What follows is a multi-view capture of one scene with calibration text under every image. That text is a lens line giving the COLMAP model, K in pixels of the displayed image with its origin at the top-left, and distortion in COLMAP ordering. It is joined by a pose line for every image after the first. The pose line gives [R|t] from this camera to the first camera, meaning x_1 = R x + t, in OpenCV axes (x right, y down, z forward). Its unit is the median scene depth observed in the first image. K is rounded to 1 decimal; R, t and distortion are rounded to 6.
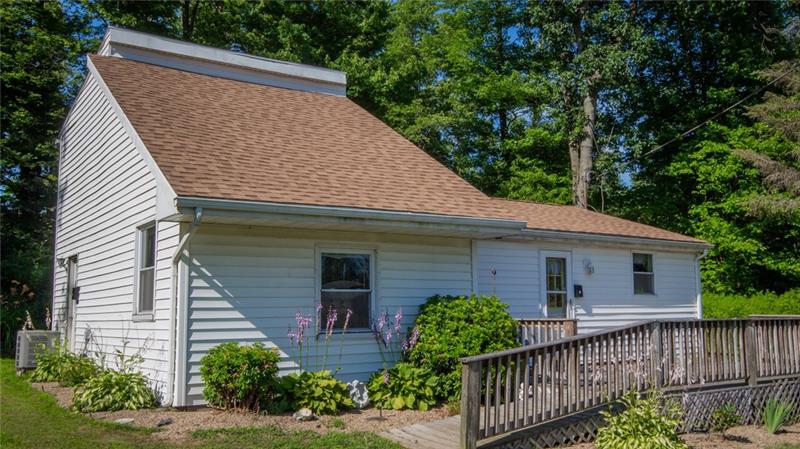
lens RADIAL K [[785.2, 0, 407.6], [0, 785.2, 224.0], [0, 0, 1]] dist [-0.034547, 0.000000]
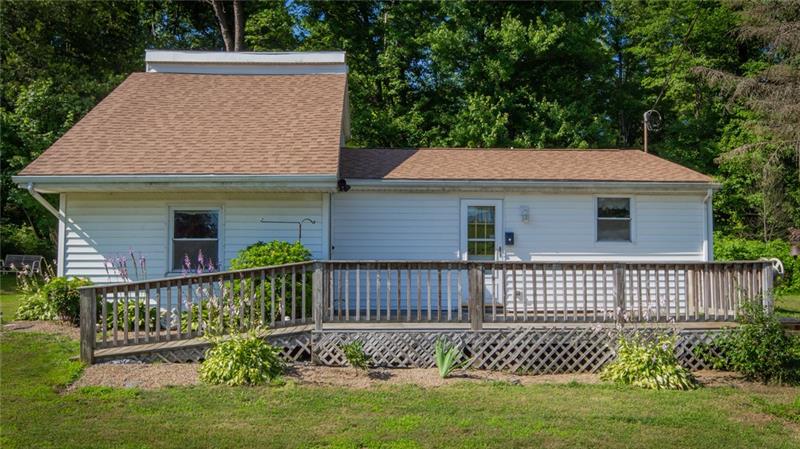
lens RADIAL K [[752.5, 0, 399.2], [0, 752.5, 224.4], [0, 0, 1]] dist [-0.023457, -0.003621]
pose [[0.830140, -0.029056, -0.556797, 0.889213], [0.055482, 0.997989, 0.030640, 0.042792], [0.554788, -0.056328, 0.830083, 0.180717]]
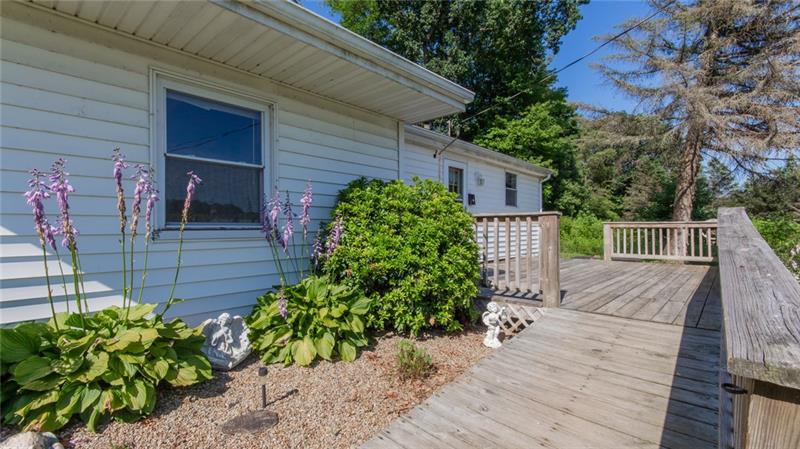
lens RADIAL K [[380.4, 0, 404.7], [0, 380.4, 230.5], [0, 0, 1]] dist [0.011075, 0.000494]
pose [[0.971341, 0.007371, 0.237575, -0.007239], [-0.033989, 0.993554, 0.108140, 0.103646], [-0.235247, -0.113116, 0.965331, 0.686275]]
